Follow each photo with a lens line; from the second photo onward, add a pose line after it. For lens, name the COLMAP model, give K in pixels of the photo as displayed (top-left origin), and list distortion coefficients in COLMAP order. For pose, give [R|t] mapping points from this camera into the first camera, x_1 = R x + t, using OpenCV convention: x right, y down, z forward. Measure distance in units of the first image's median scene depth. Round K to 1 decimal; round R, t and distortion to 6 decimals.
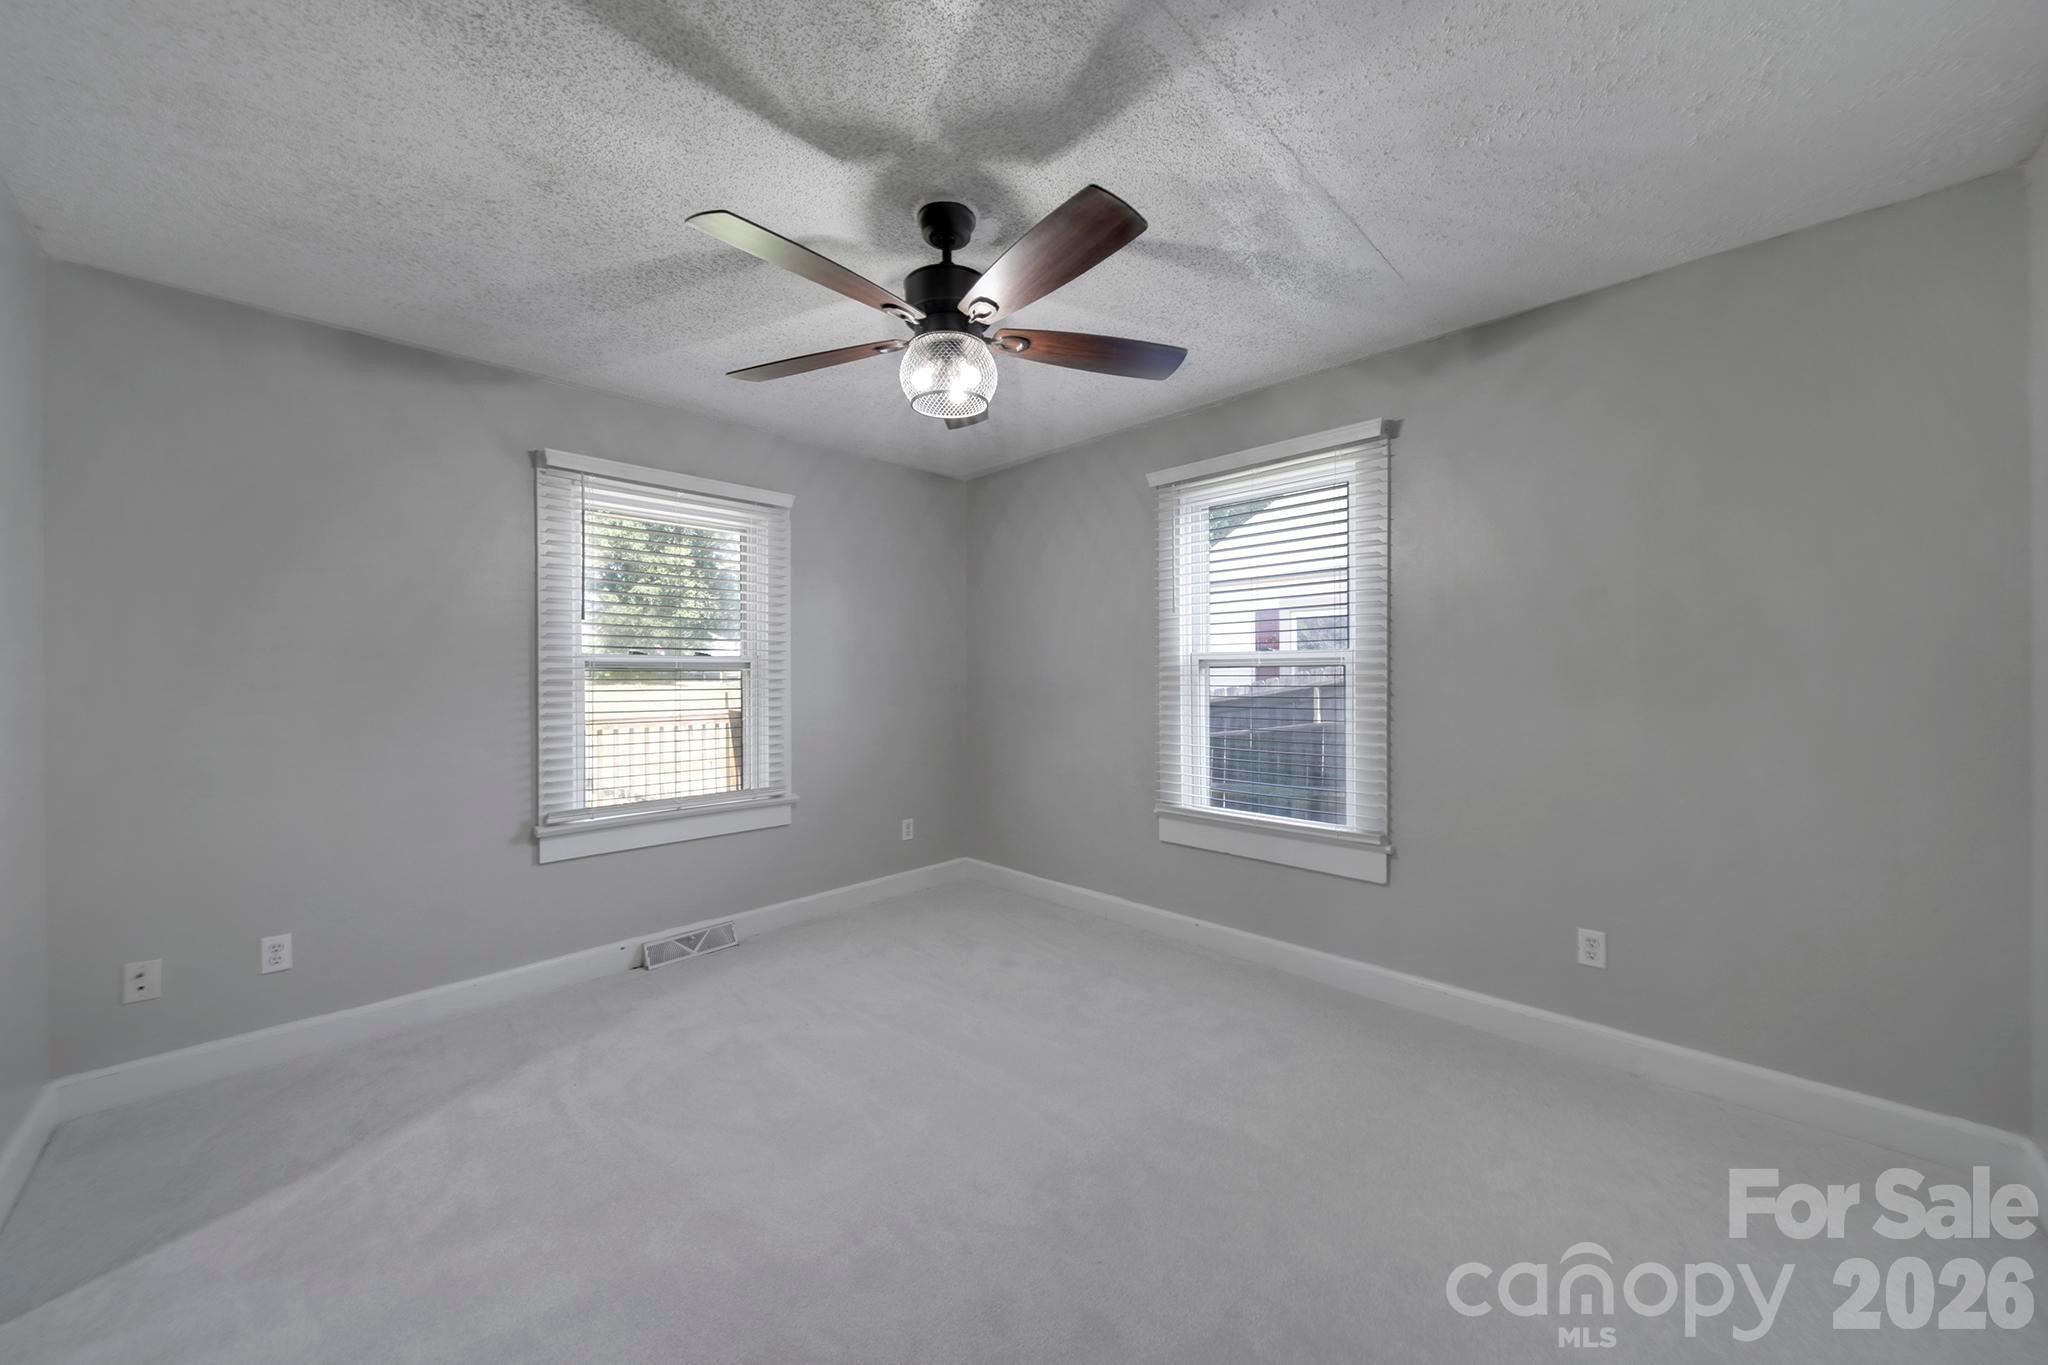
lens RADIAL K [[718.6, 0, 1025.4], [0, 718.6, 674.8], [0, 0, 1]] dist [0.000440, 0.000017]
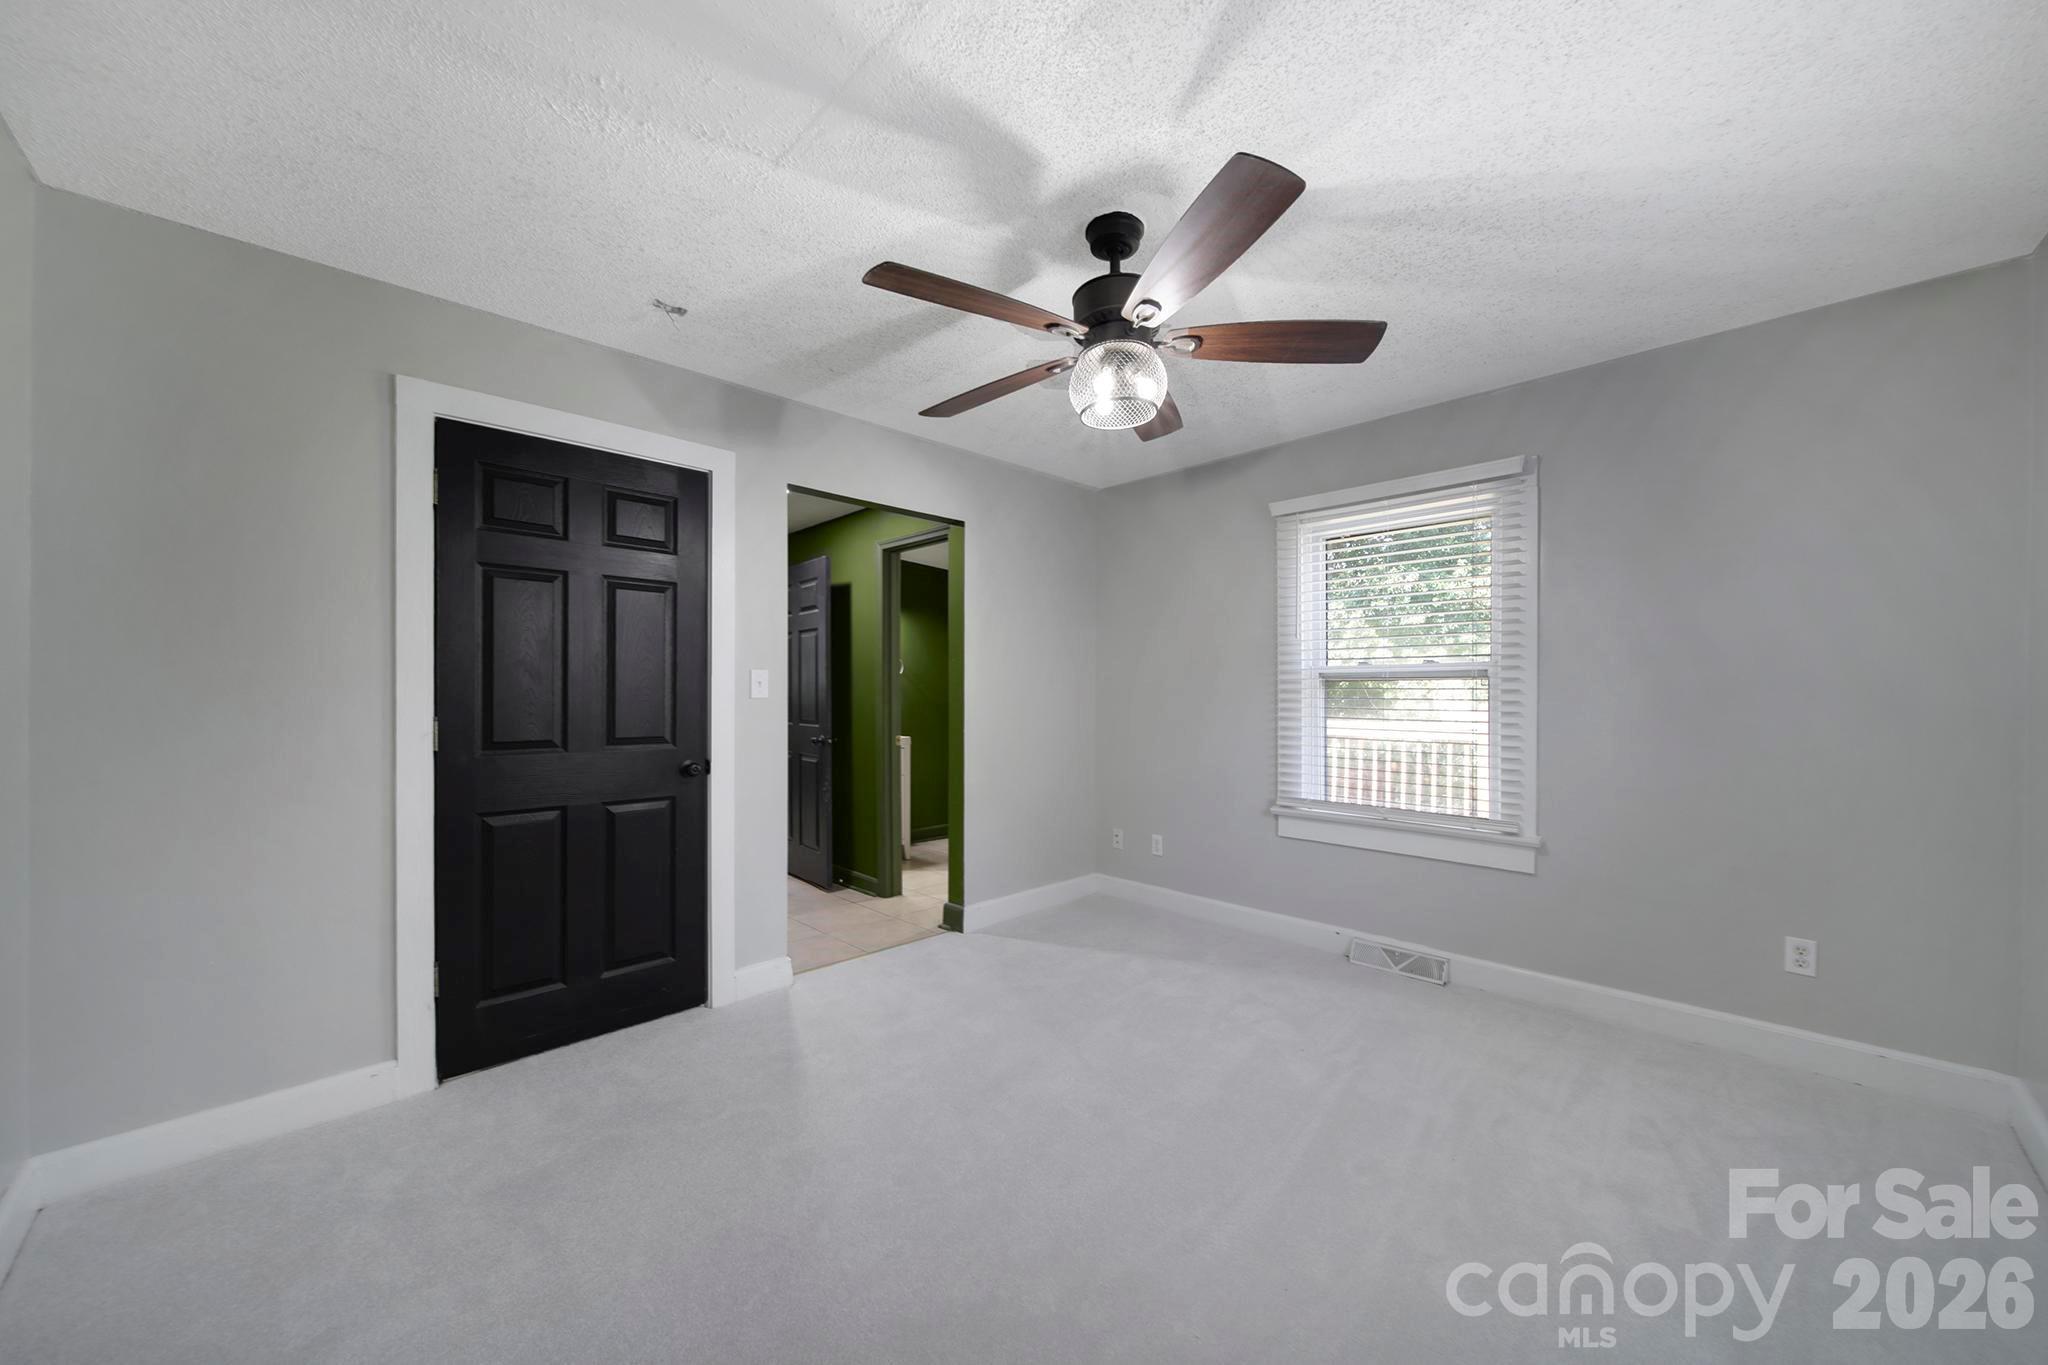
lens RADIAL K [[732.9, 0, 1031.1], [0, 732.9, 698.1], [0, 0, 1]] dist [-0.000792, -0.000062]
pose [[-0.011852, 0.014050, -0.999831, 0.605504], [0.003518, 0.999896, 0.014009, 0.003055], [0.999924, -0.003352, -0.011900, 0.586255]]
